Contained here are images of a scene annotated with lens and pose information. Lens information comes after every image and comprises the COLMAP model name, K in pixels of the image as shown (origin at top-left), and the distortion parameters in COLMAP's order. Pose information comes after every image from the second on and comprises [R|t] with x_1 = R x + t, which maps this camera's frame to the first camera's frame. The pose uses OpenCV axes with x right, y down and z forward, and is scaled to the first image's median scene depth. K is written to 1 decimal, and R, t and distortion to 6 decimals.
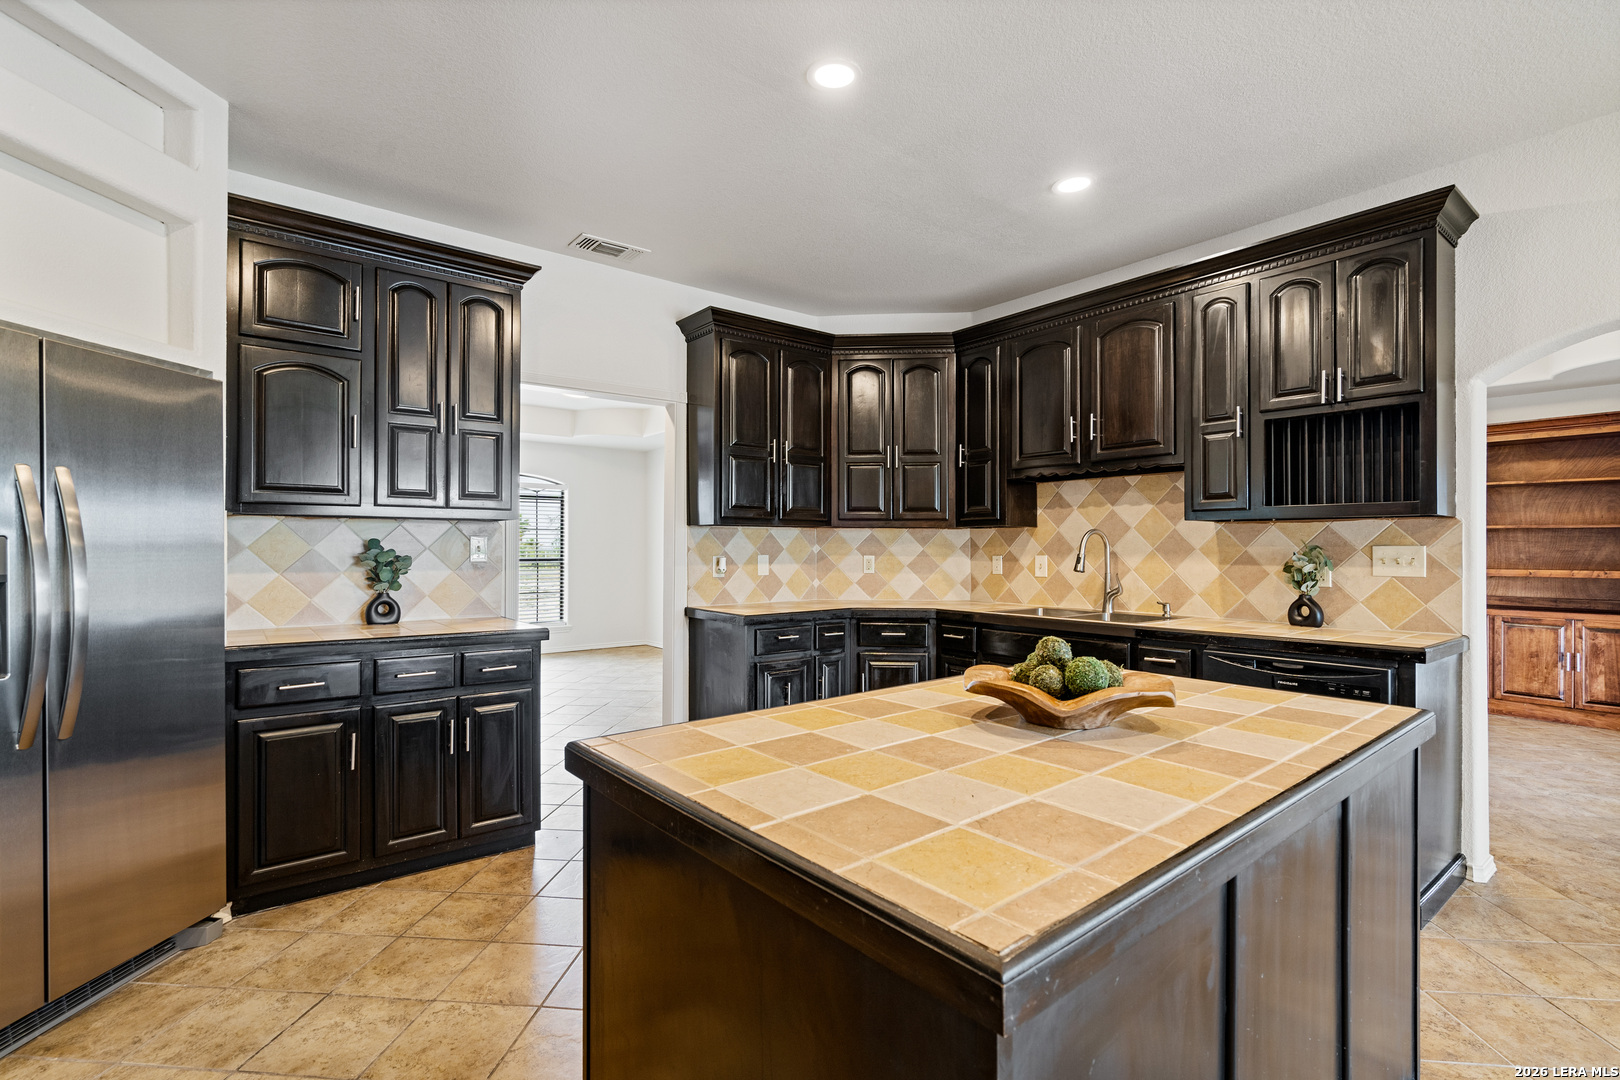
lens RADIAL K [[752.8, 0, 808.0], [0, 752.8, 538.7], [0, 0, 1]] dist [-0.002498, 0.001286]
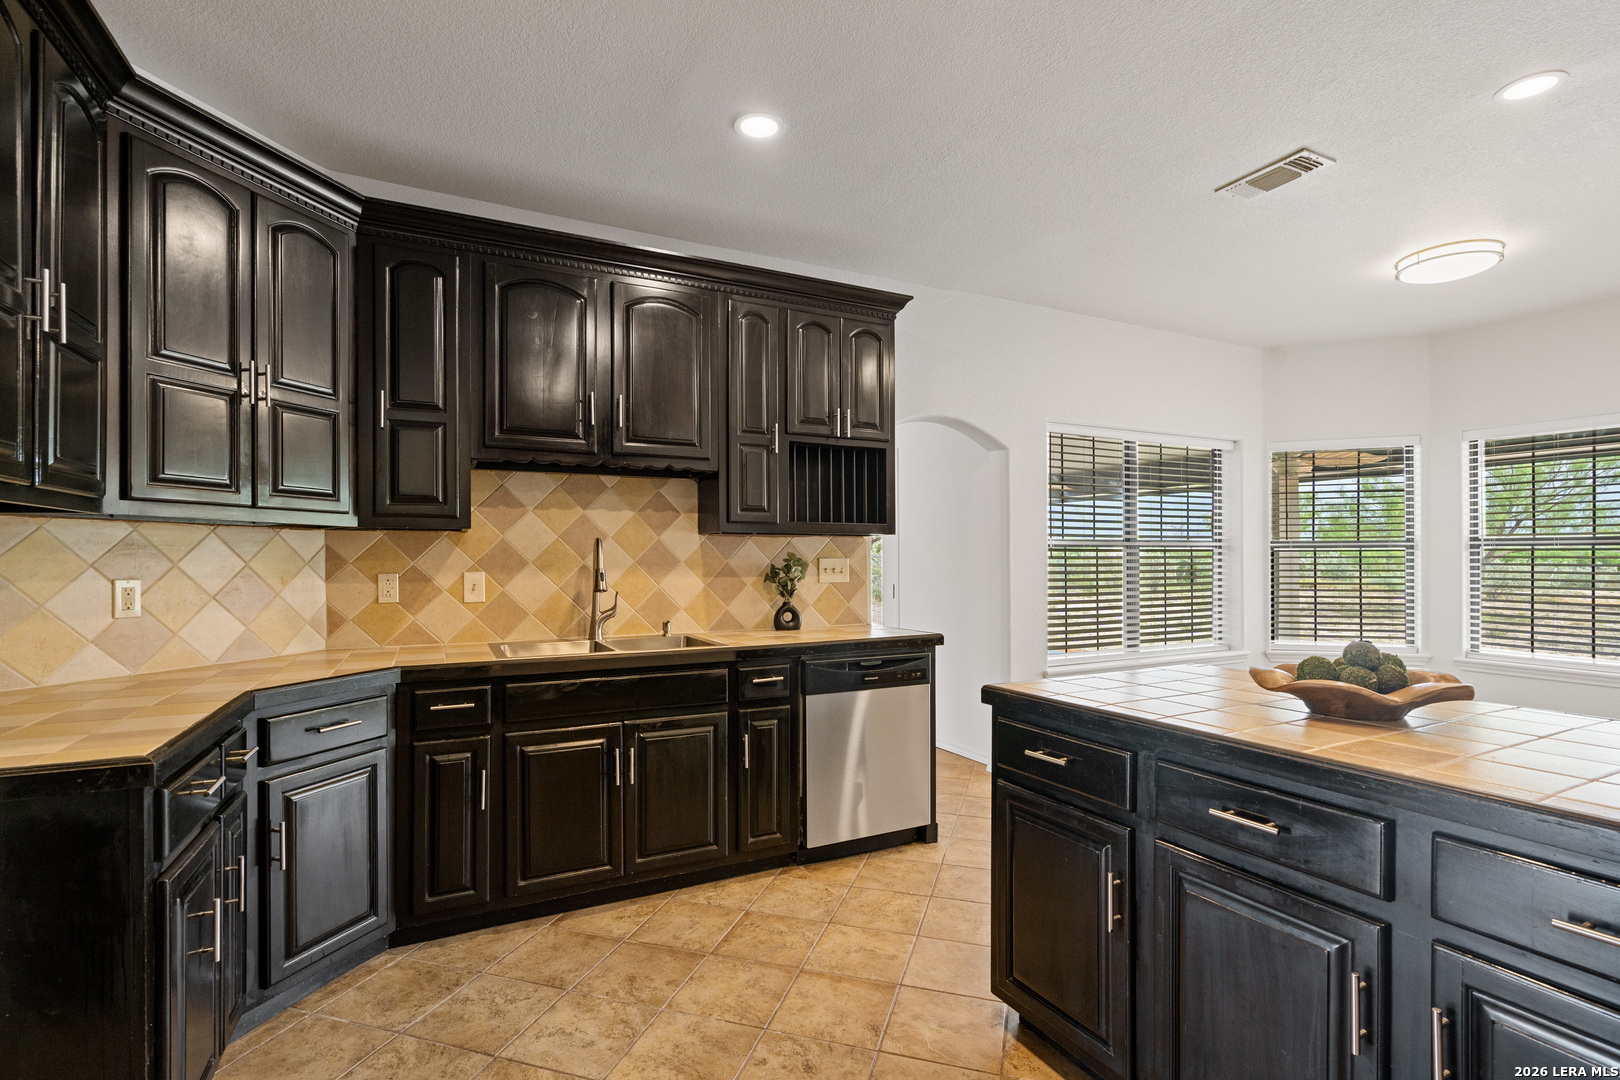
lens RADIAL K [[752.8, 0, 809.4], [0, 752.8, 555.7], [0, 0, 1]] dist [-0.002498, 0.001286]
pose [[0.205523, 0.002864, 0.978648, -0.389214], [-0.008860, 0.999960, -0.001066, 0.005712], [-0.978612, -0.008452, 0.205541, 0.665084]]
